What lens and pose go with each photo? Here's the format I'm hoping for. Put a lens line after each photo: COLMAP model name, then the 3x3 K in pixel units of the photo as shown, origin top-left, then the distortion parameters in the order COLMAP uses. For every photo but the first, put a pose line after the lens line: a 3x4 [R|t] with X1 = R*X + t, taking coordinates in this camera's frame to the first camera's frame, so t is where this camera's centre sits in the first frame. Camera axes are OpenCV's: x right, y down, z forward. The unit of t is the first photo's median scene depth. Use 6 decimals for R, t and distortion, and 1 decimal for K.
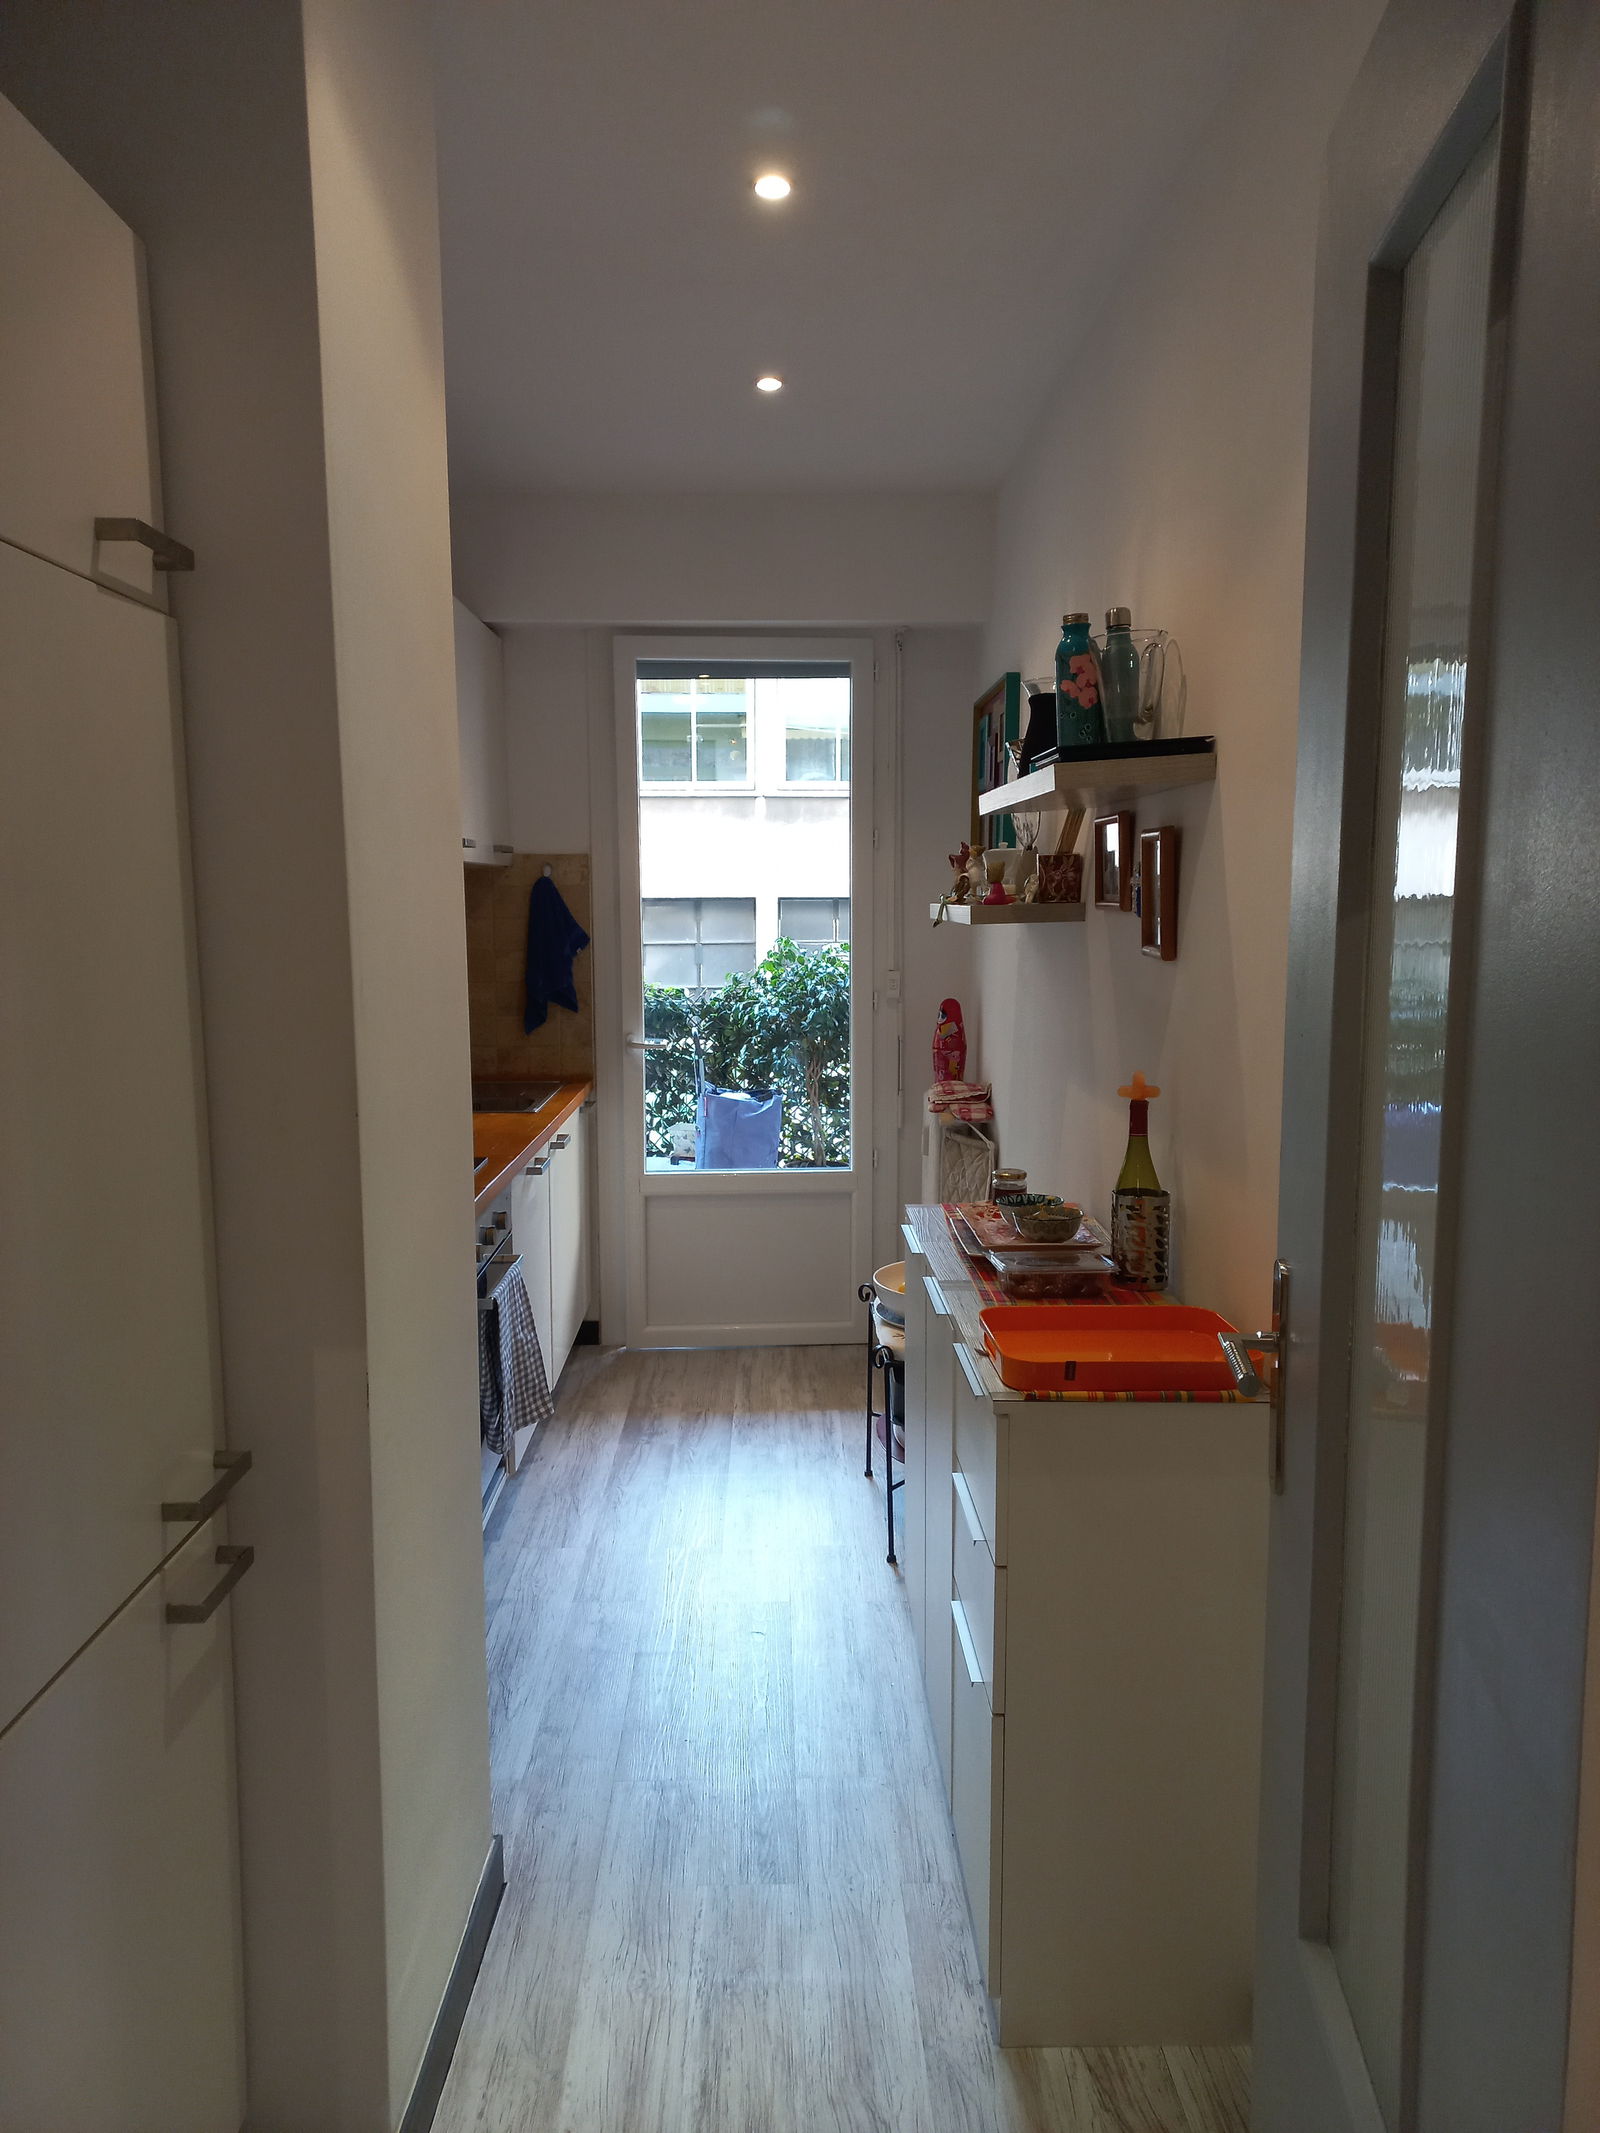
lens RADIAL K [[1551.1, 0, 799.5], [0, 1551.1, 1069.1], [0, 0, 1]] dist [0.079737, -0.003145]
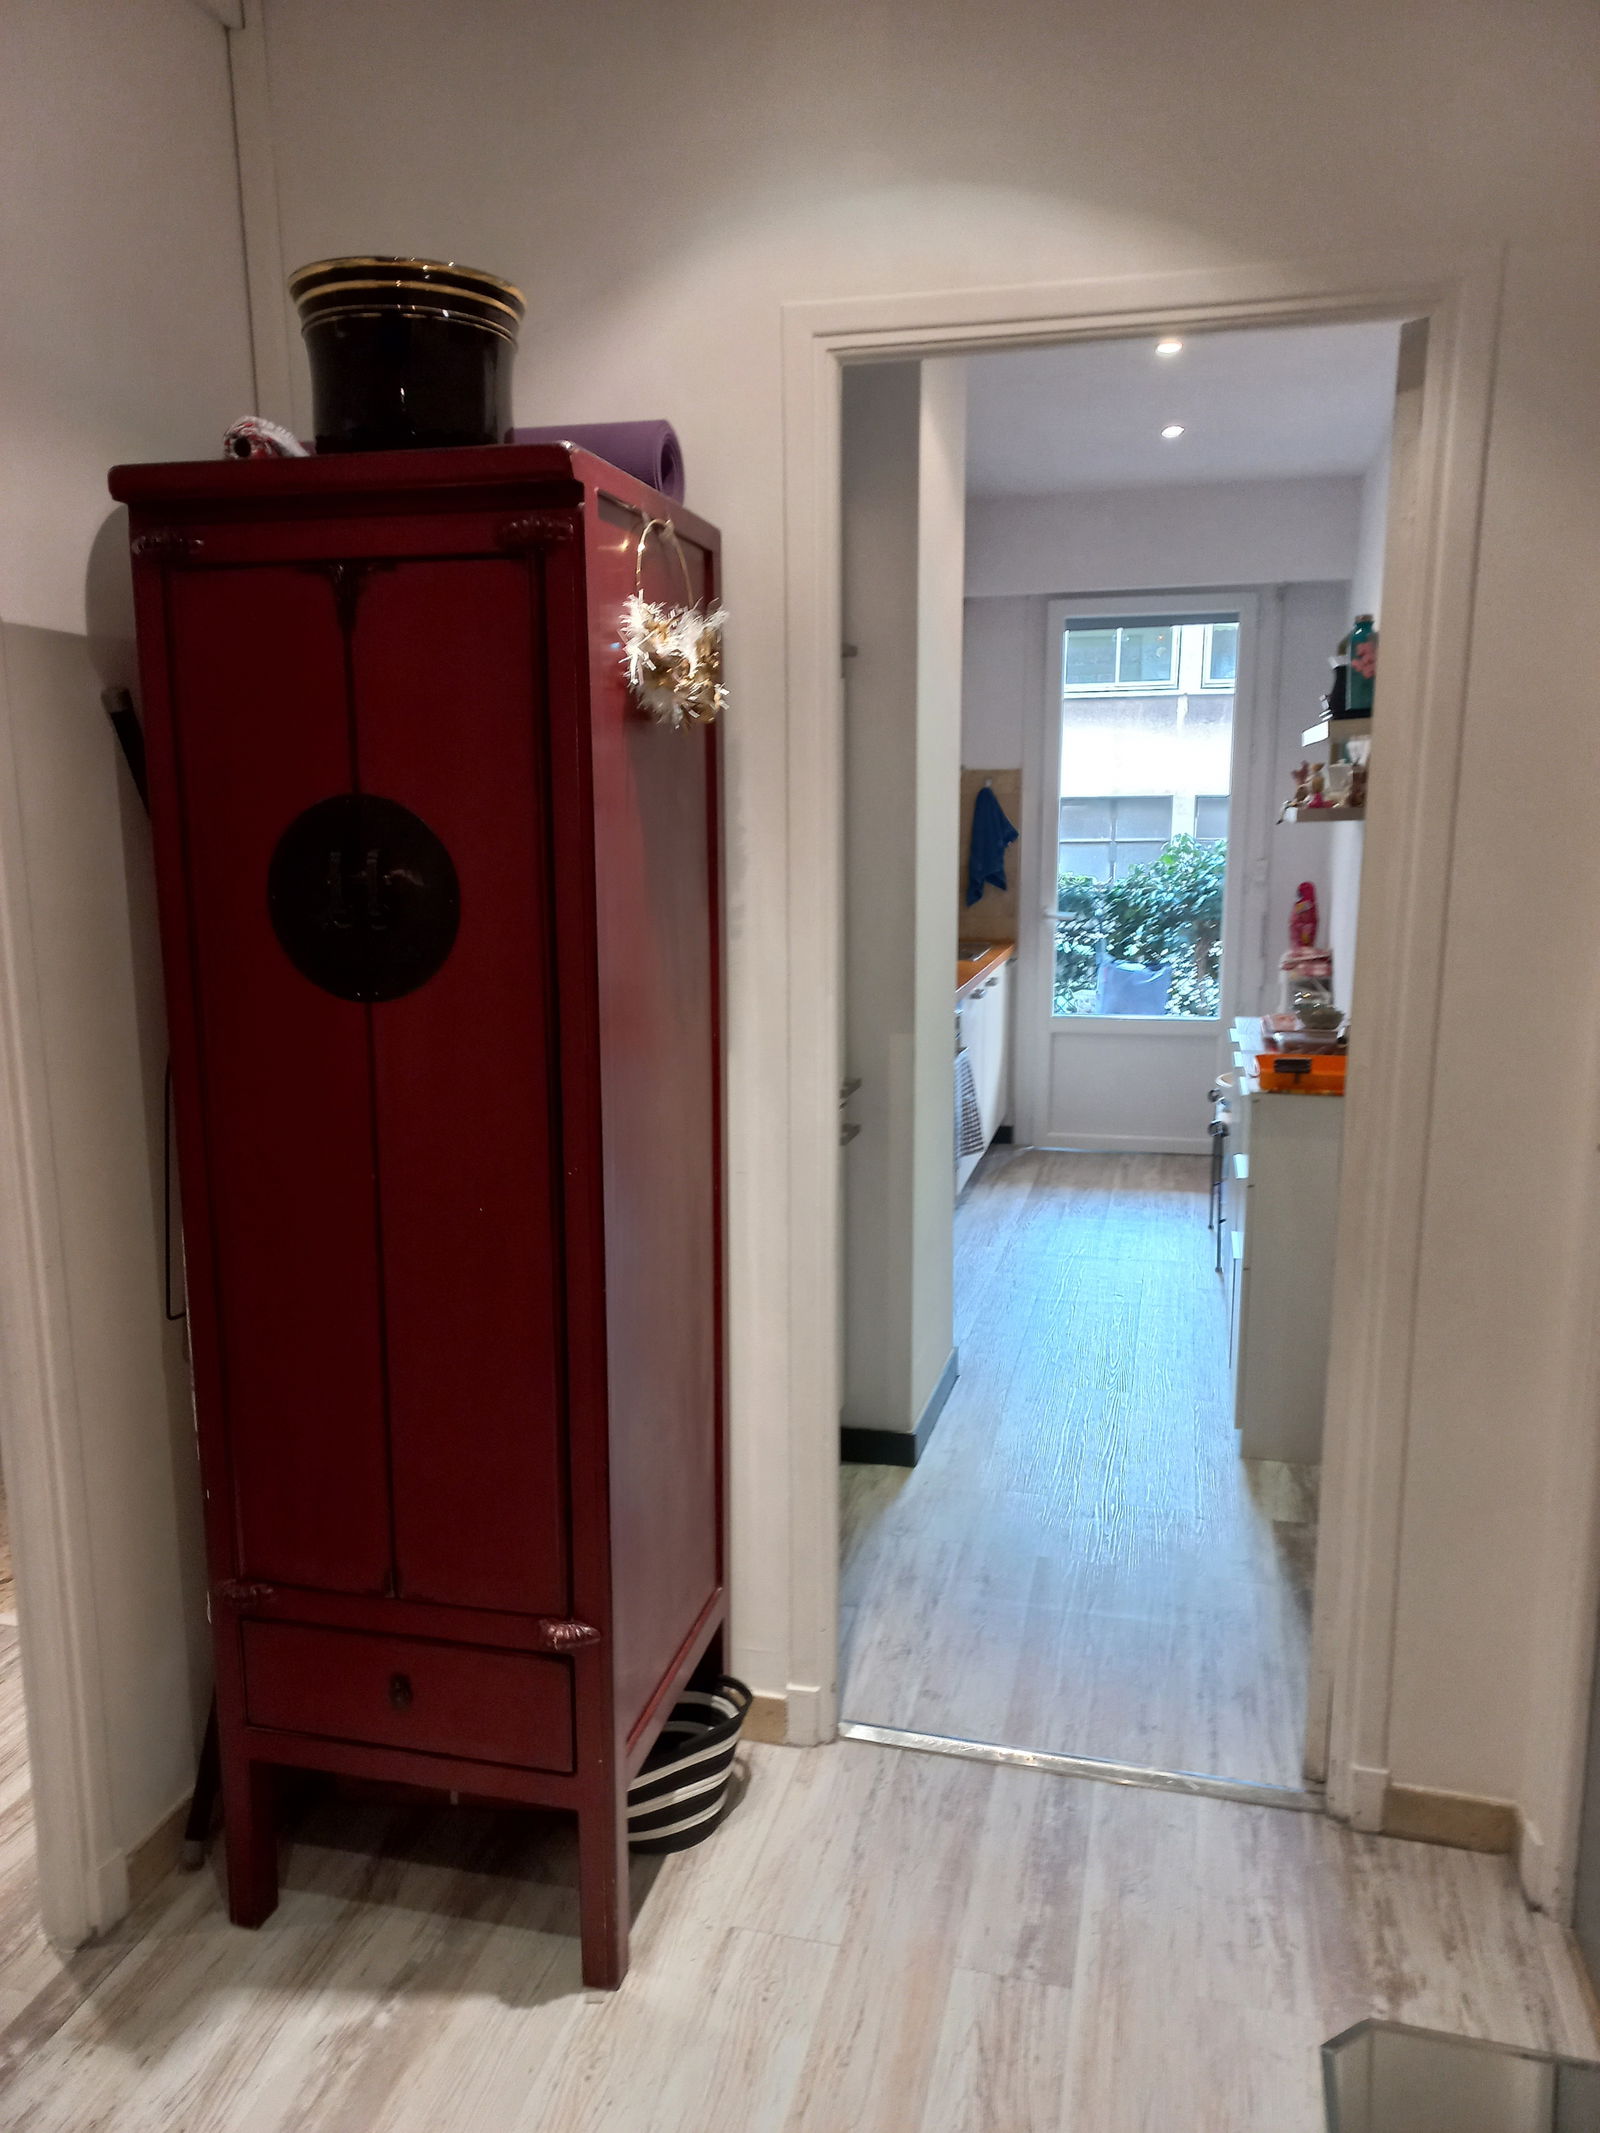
lens RADIAL K [[1551.1, 0, 760.4], [0, 1551.1, 1072.5], [0, 0, 1]] dist [0.079737, -0.003145]
pose [[0.959225, 0.047156, -0.278682, 0.032715], [-0.028689, 0.997136, 0.069977, 0.030955], [0.281184, -0.059128, 0.957831, -0.335905]]
